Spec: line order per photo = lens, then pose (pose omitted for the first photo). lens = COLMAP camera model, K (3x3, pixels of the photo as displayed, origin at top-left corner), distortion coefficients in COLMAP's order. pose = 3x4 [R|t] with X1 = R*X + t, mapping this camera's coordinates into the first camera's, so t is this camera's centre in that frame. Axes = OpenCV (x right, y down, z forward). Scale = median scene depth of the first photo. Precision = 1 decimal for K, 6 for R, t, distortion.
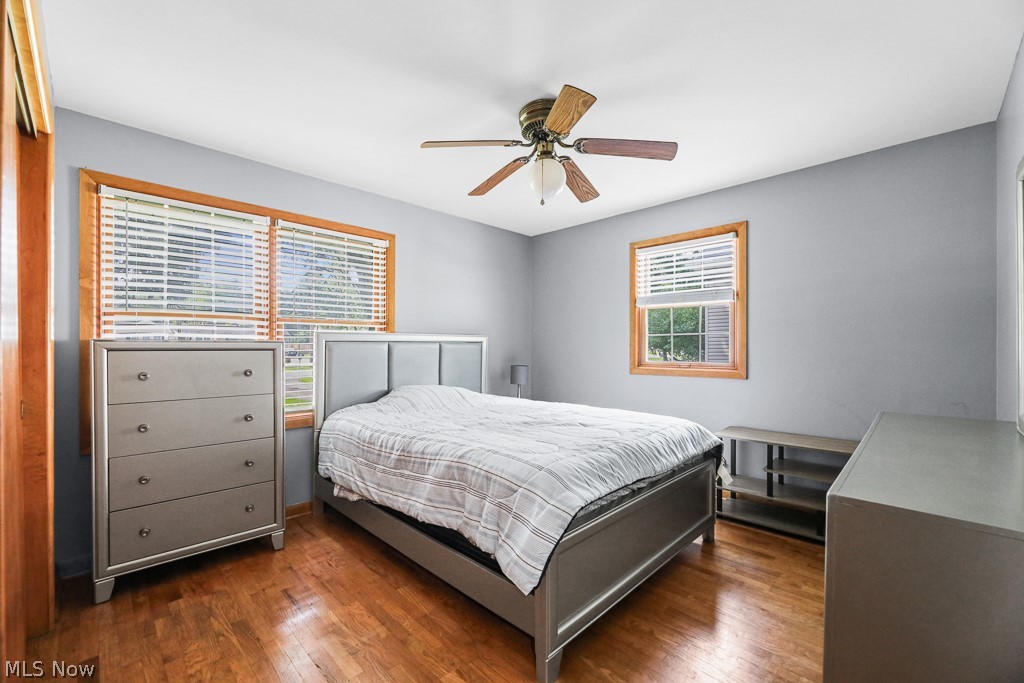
lens RADIAL K [[420.6, 0, 512.9], [0, 420.6, 347.6], [0, 0, 1]] dist [-0.014039, -0.000603]
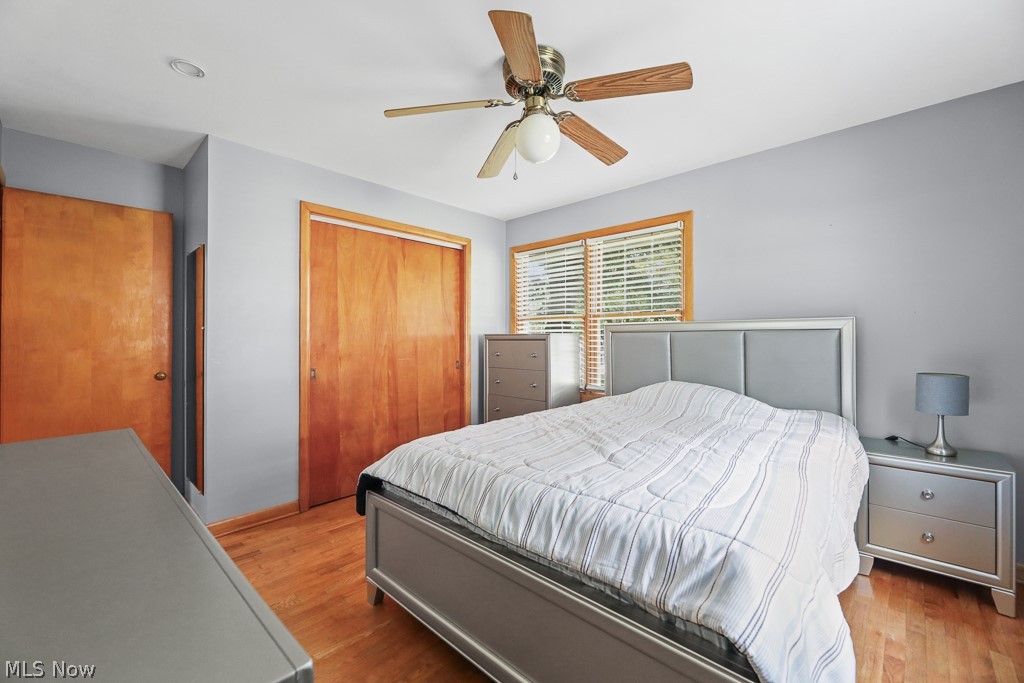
lens RADIAL K [[420.6, 0, 512.9], [0, 420.6, 338.0], [0, 0, 1]] dist [-0.014039, -0.000603]
pose [[0.024077, -0.001259, -0.999709, 0.612247], [0.004589, 0.999989, -0.001149, -0.001520], [0.999700, -0.004560, 0.024082, 0.623206]]
